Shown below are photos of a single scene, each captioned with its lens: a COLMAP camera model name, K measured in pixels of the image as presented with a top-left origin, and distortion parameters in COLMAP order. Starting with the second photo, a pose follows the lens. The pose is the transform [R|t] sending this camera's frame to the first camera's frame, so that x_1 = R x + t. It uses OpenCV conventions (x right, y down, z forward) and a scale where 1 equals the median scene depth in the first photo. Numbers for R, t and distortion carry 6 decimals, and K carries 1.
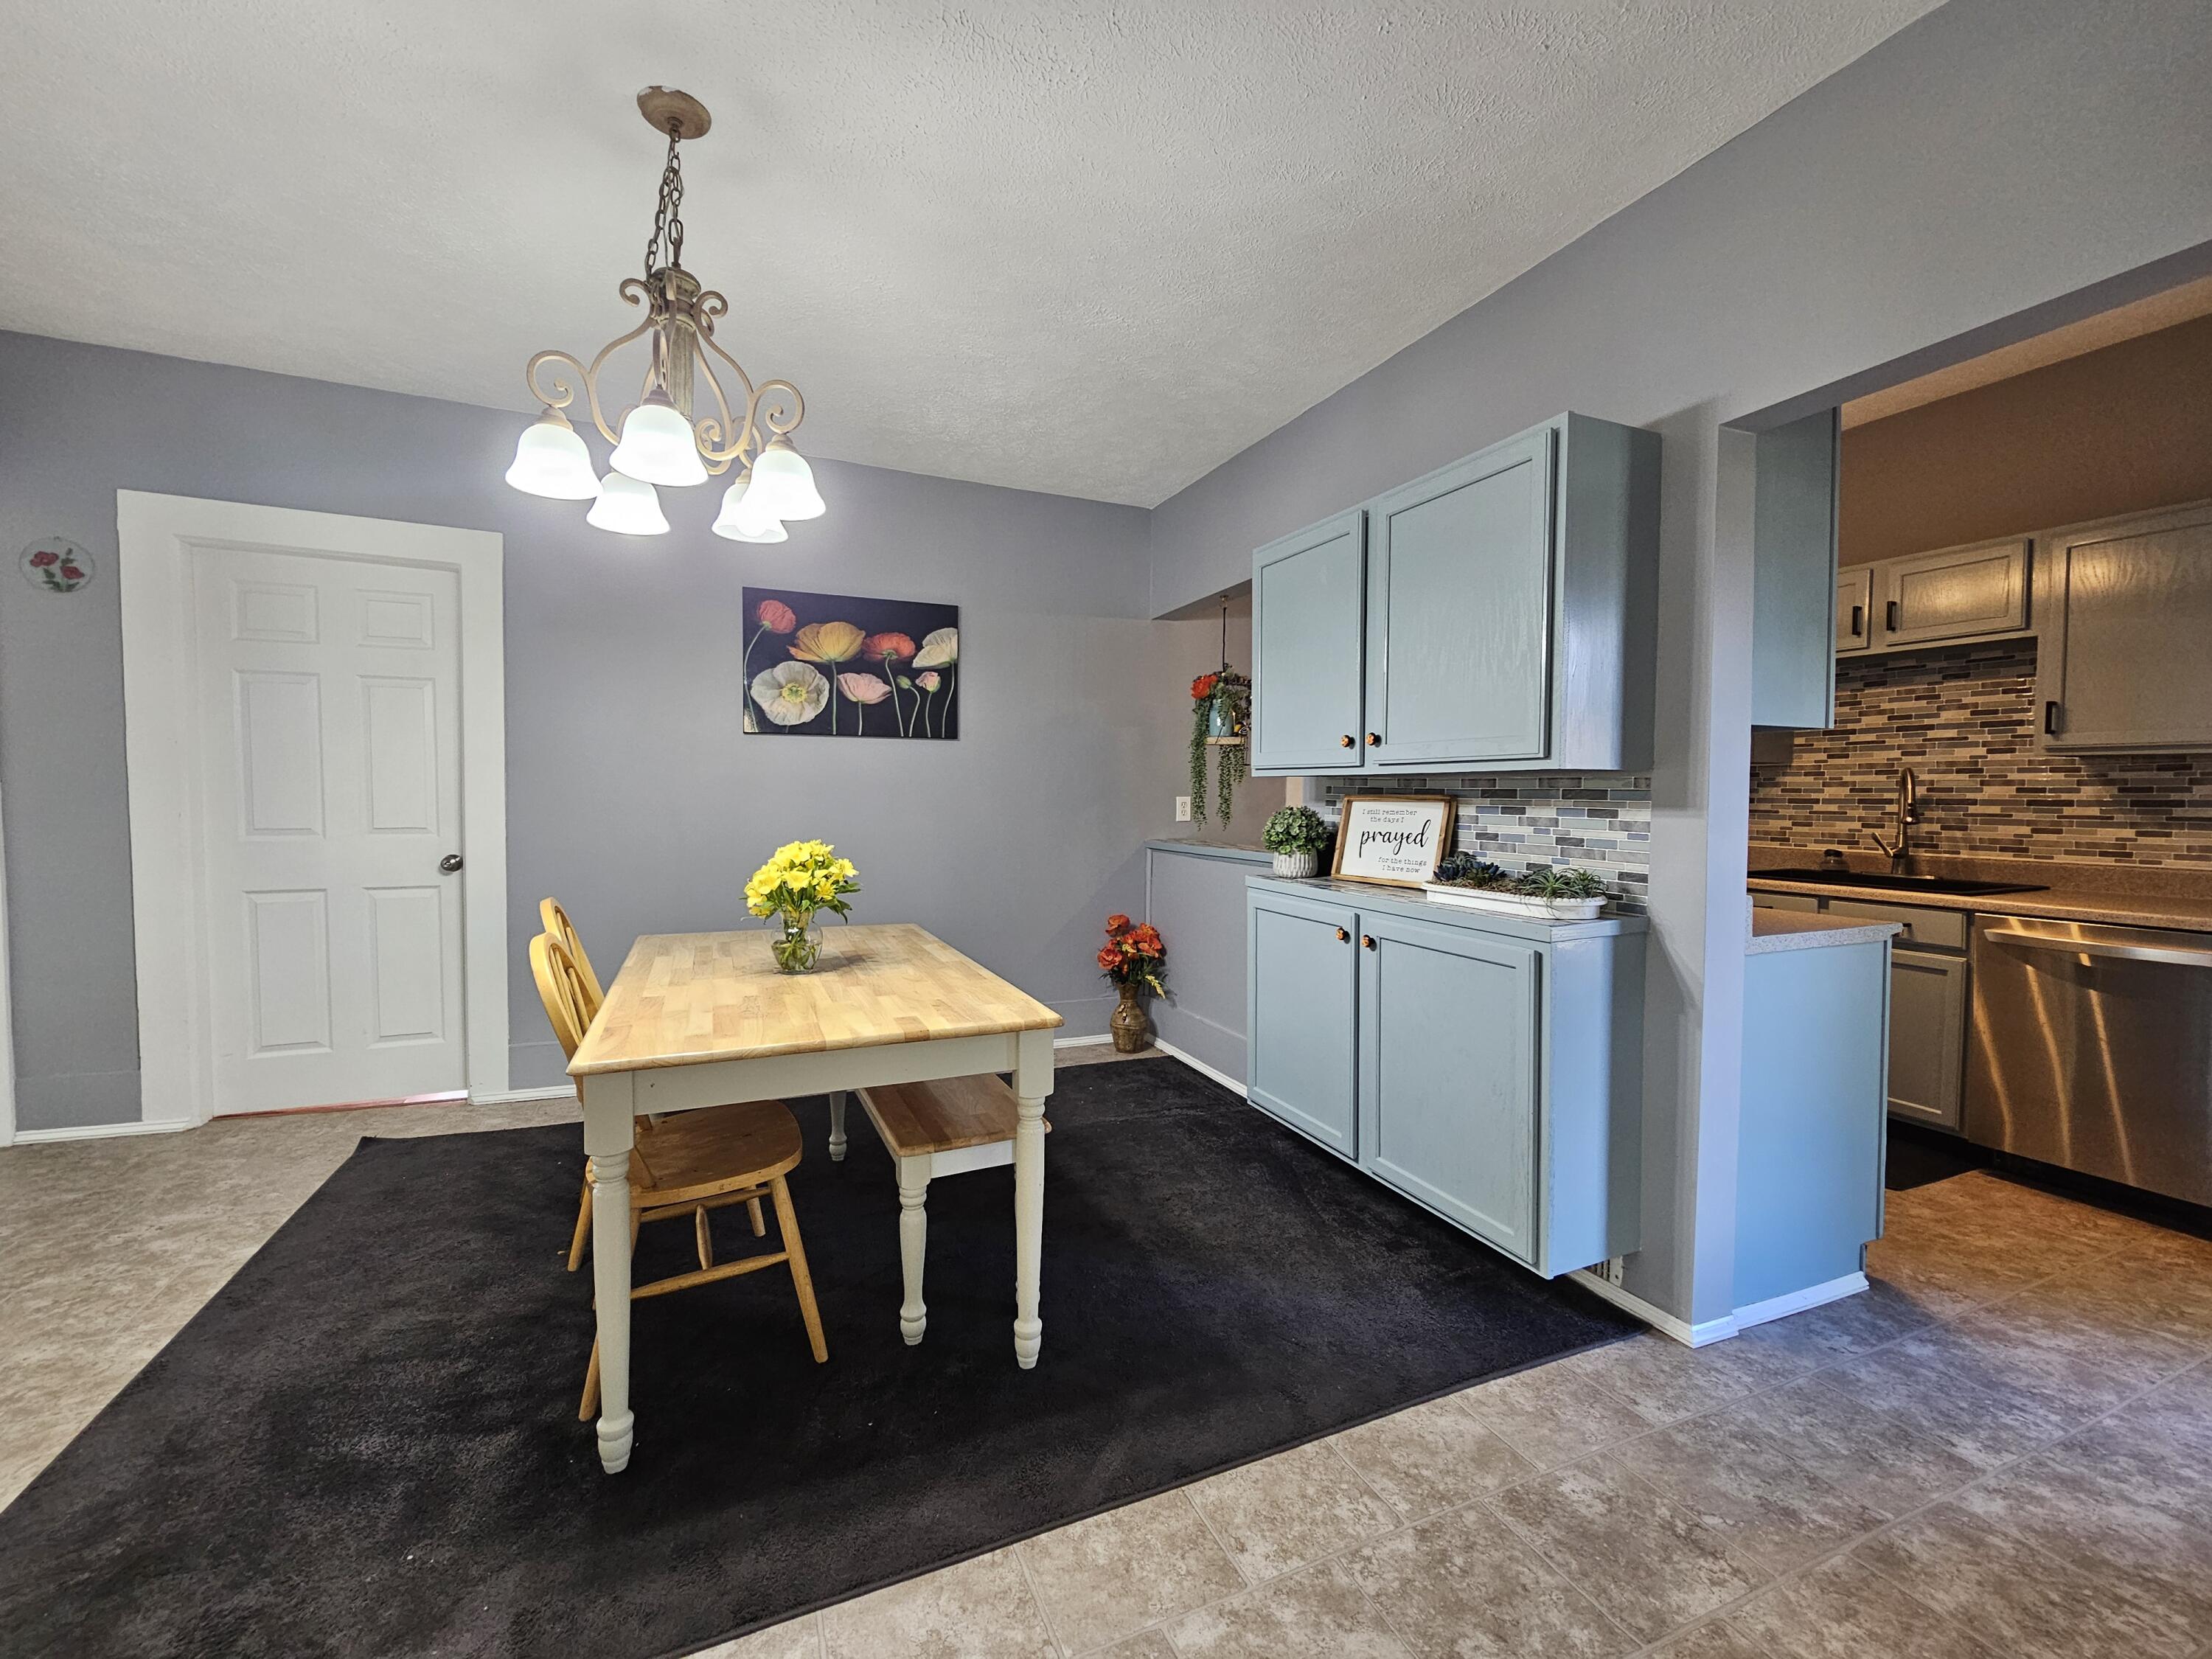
lens RADIAL K [[906.2, 0, 1097.1], [0, 906.2, 820.4], [0, 0, 1]] dist [-0.004726, 0.000742]
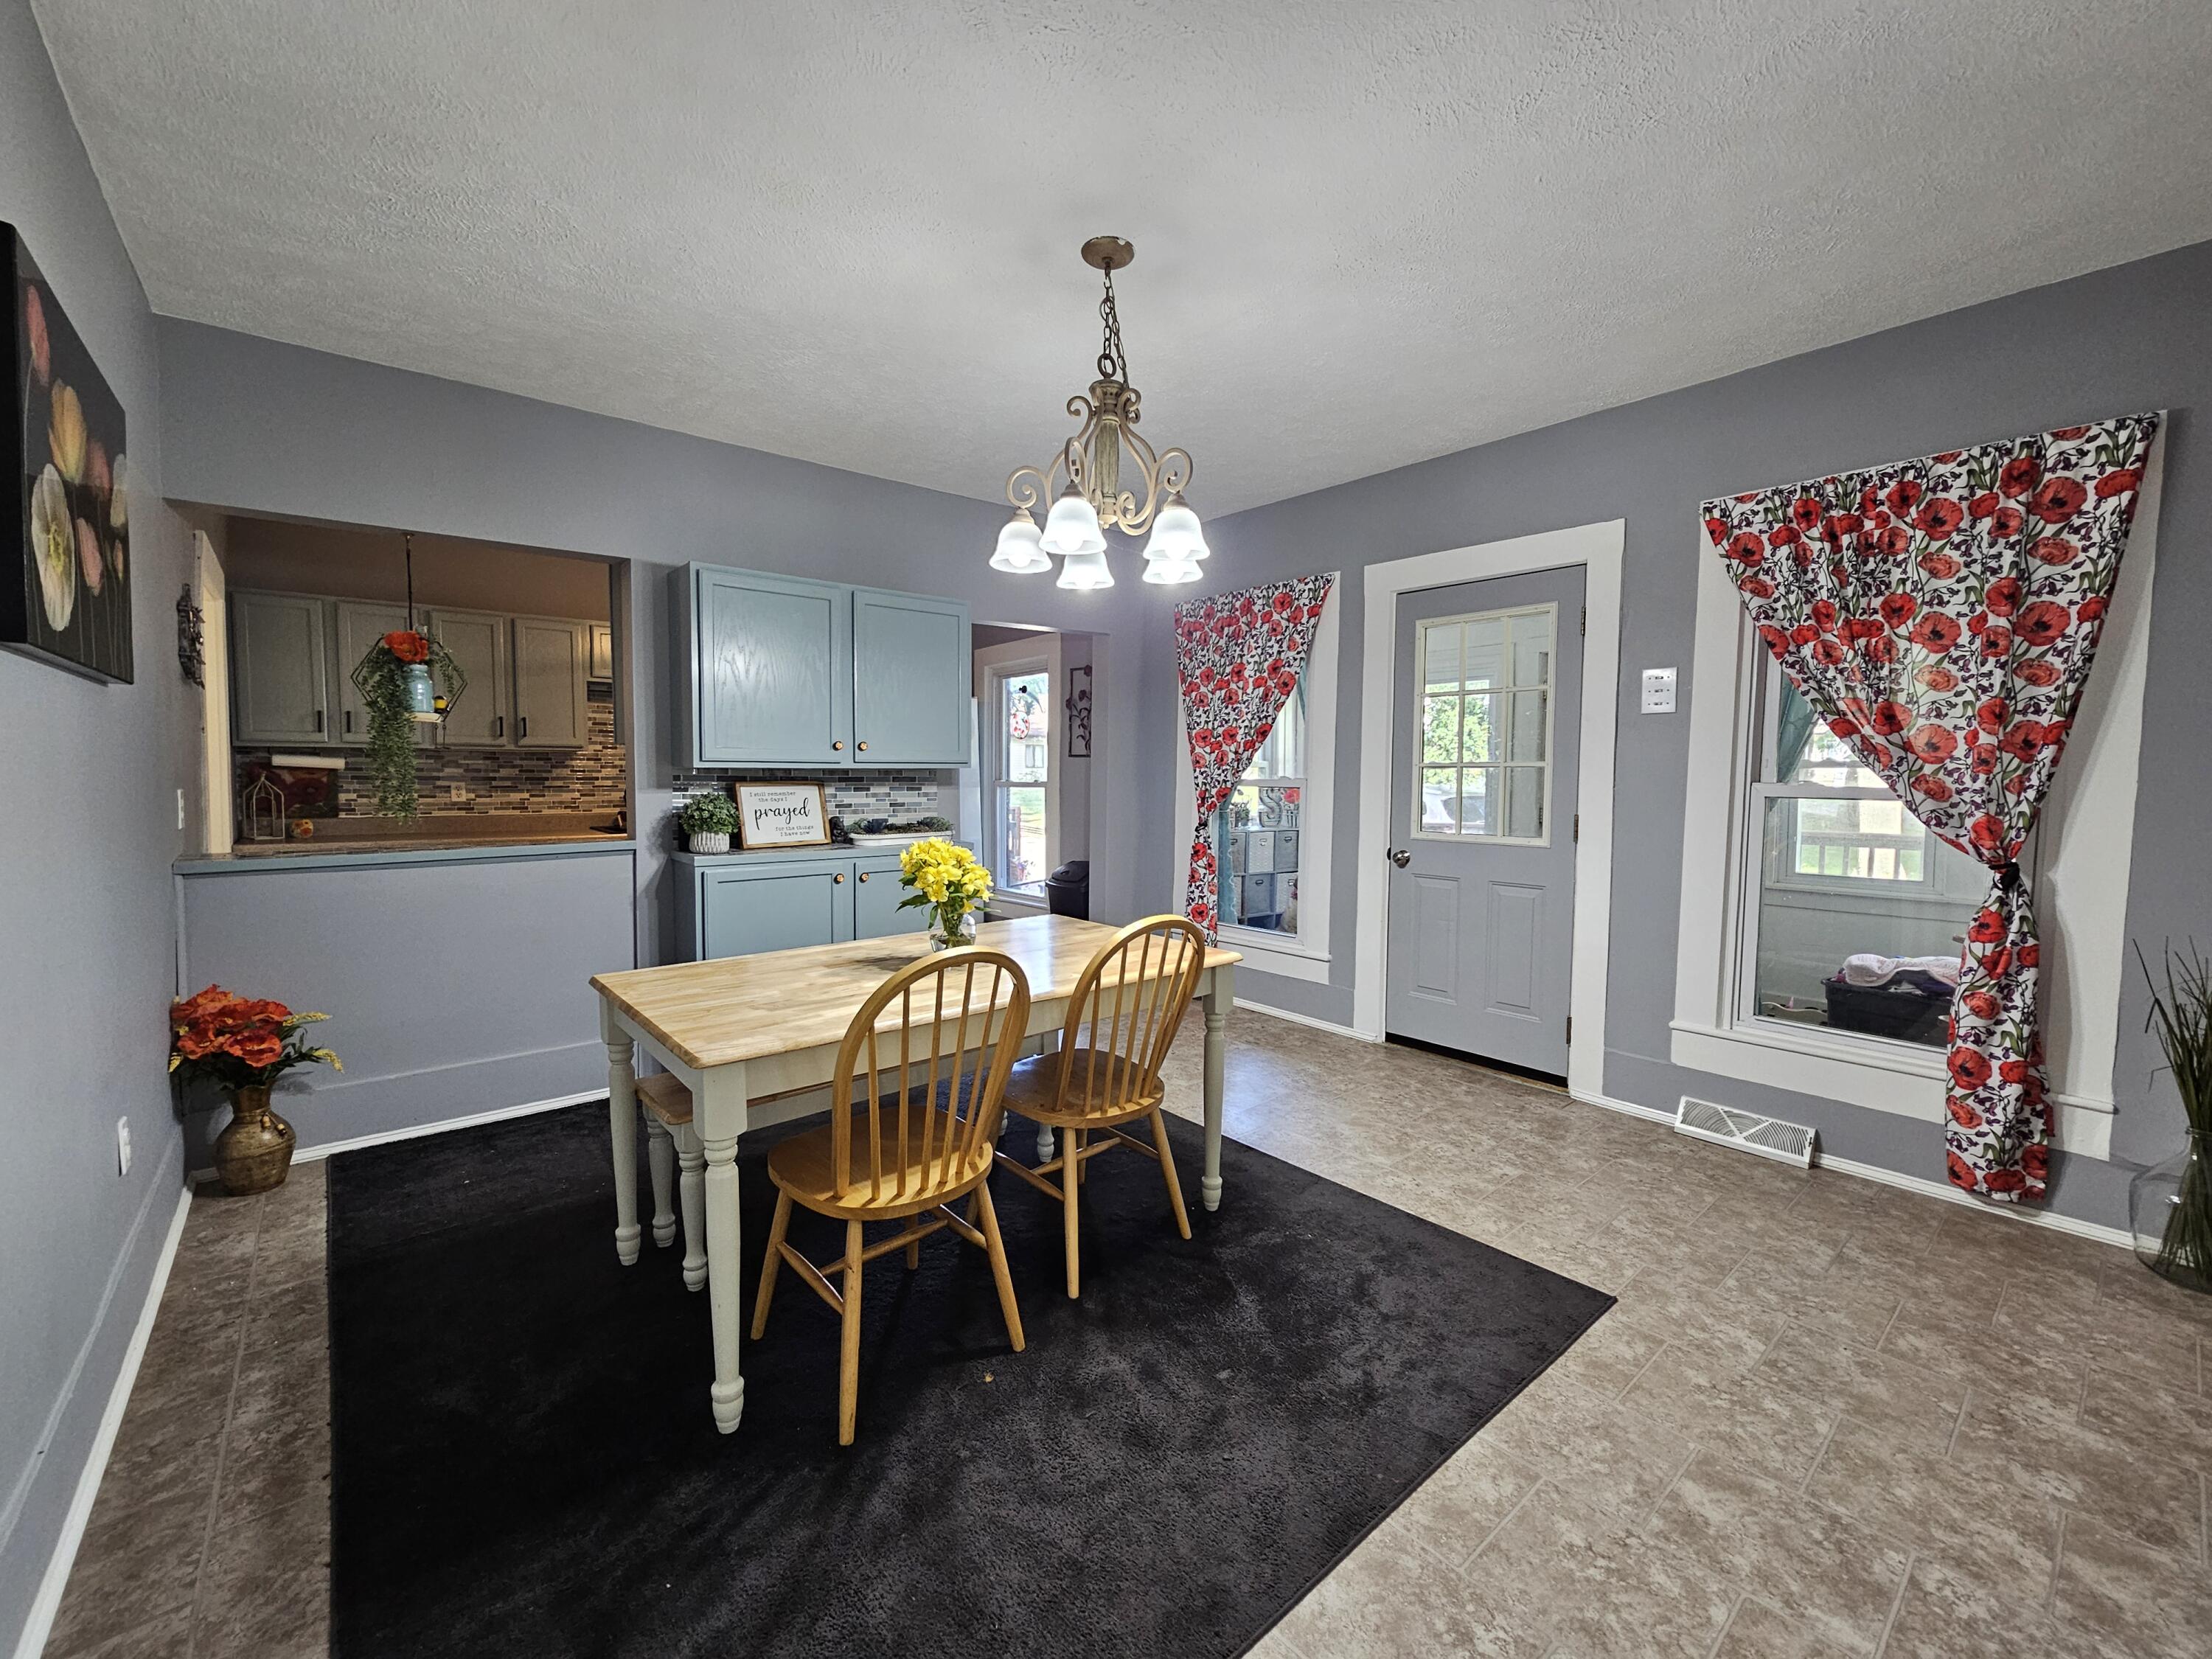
lens RADIAL K [[885.3, 0, 1114.9], [0, 885.3, 820.1], [0, 0, 1]] dist [-0.023748, -0.000511]
pose [[-0.305885, -0.065903, 0.949785, -1.066745], [0.023198, 0.996789, 0.076636, -0.058821], [-0.951786, 0.045475, -0.303374, 0.886666]]
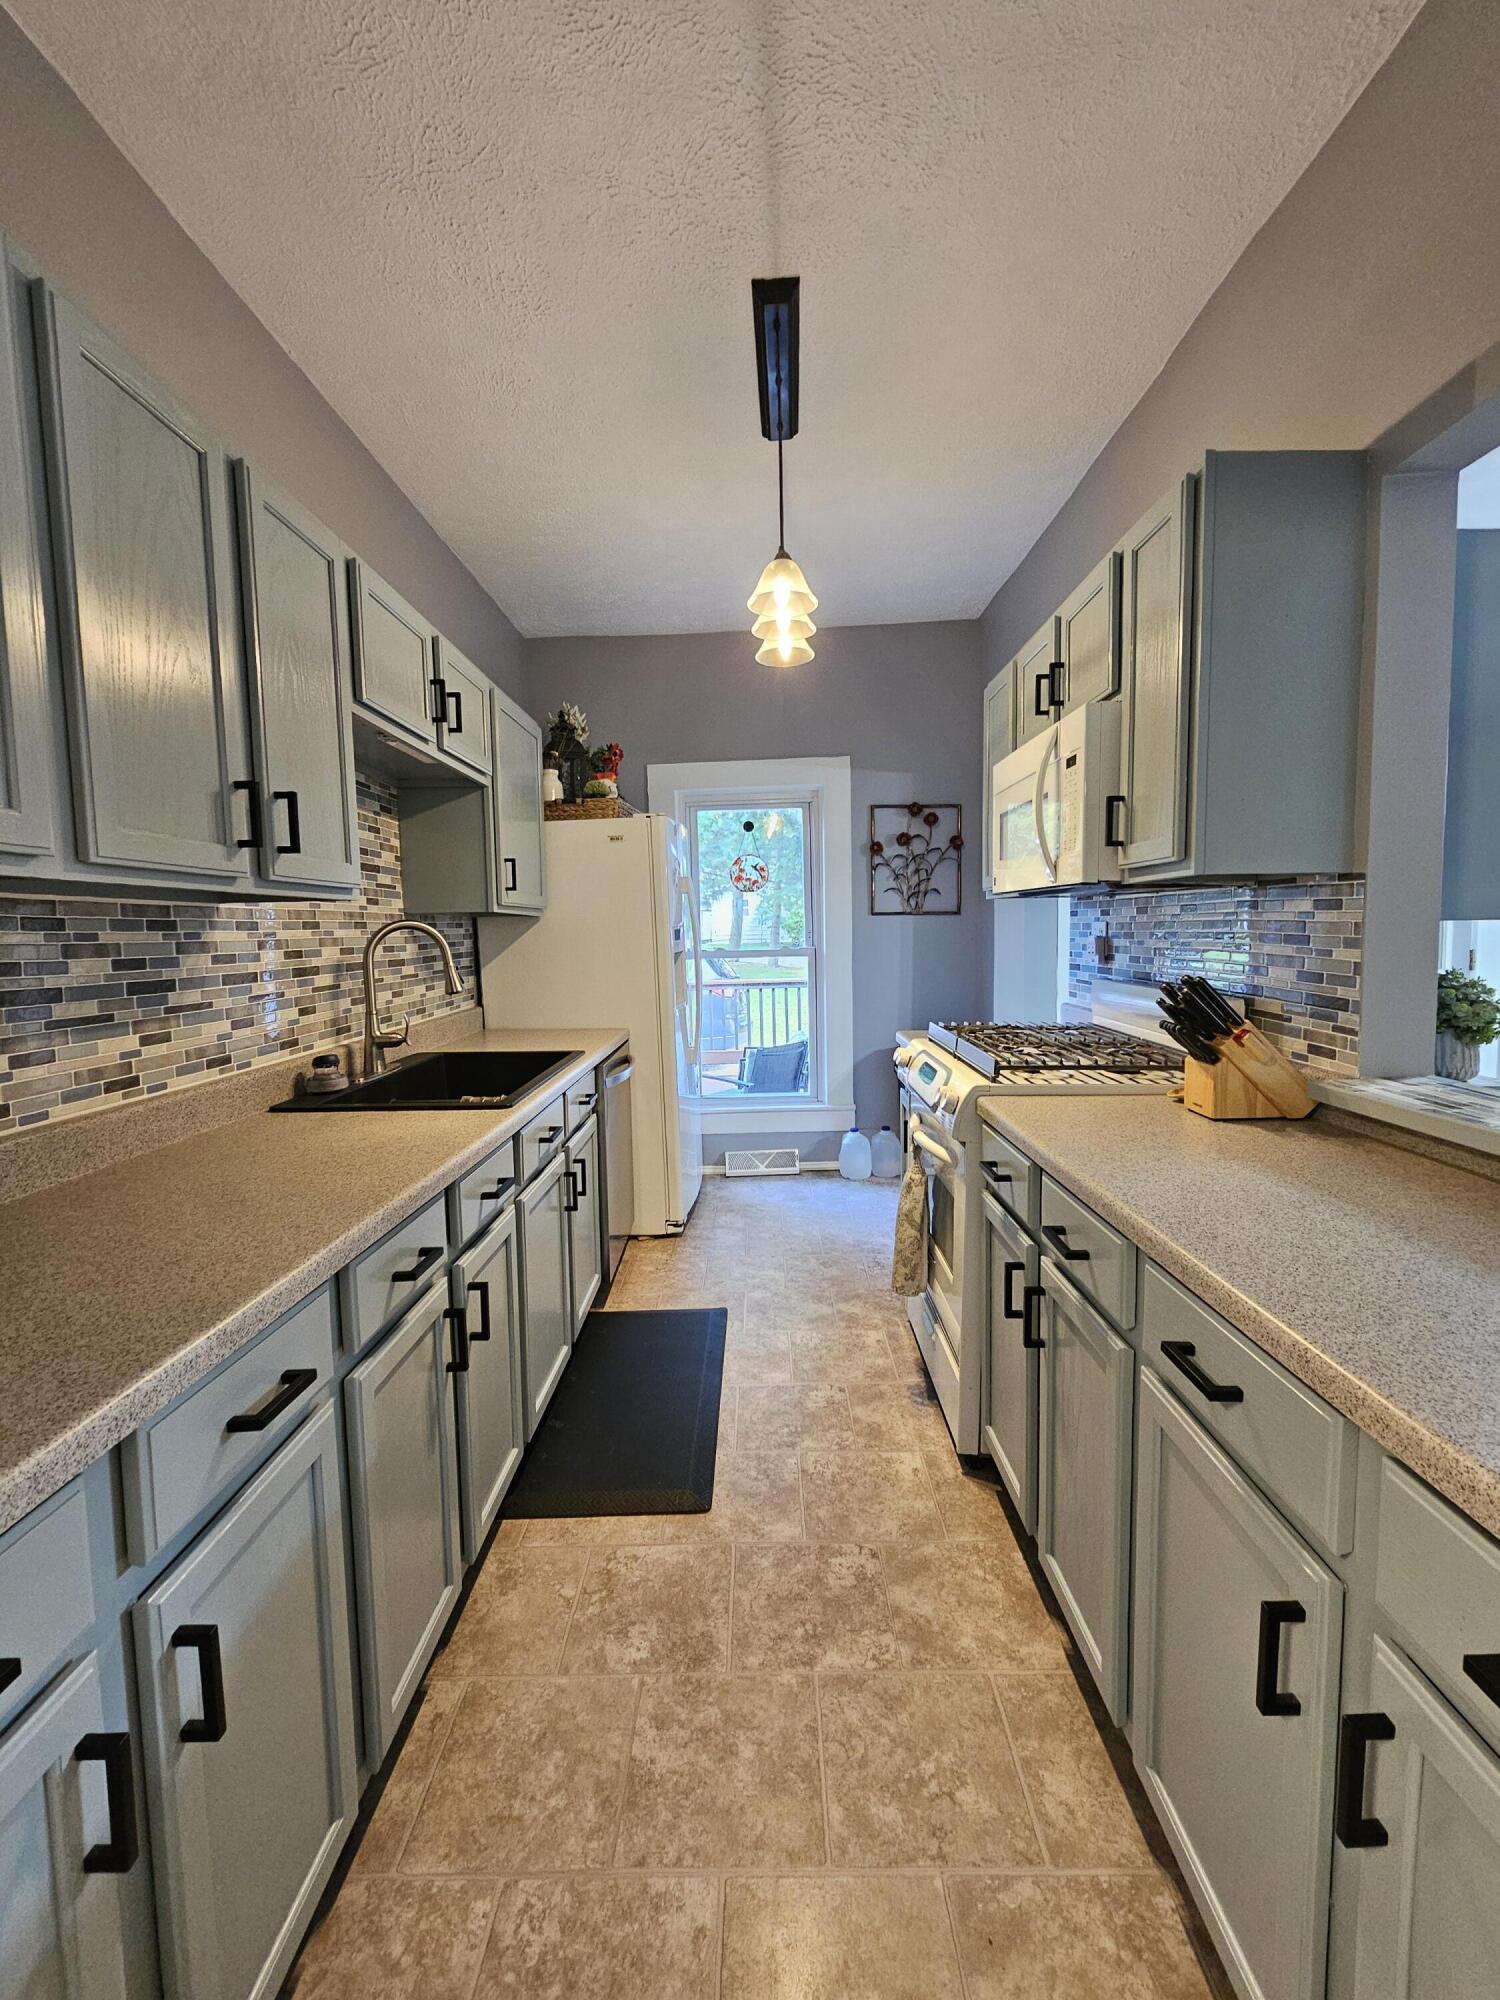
lens RADIAL K [[819.4, 0, 743.8], [0, 819.4, 1000.5], [0, 0, 1]] dist [-0.004726, 0.000742]
pose [[-0.912405, -0.021159, 0.408741, 0.459427], [0.029668, 0.992617, 0.117609, -0.077075], [-0.408212, 0.119434, -0.905041, 1.816605]]
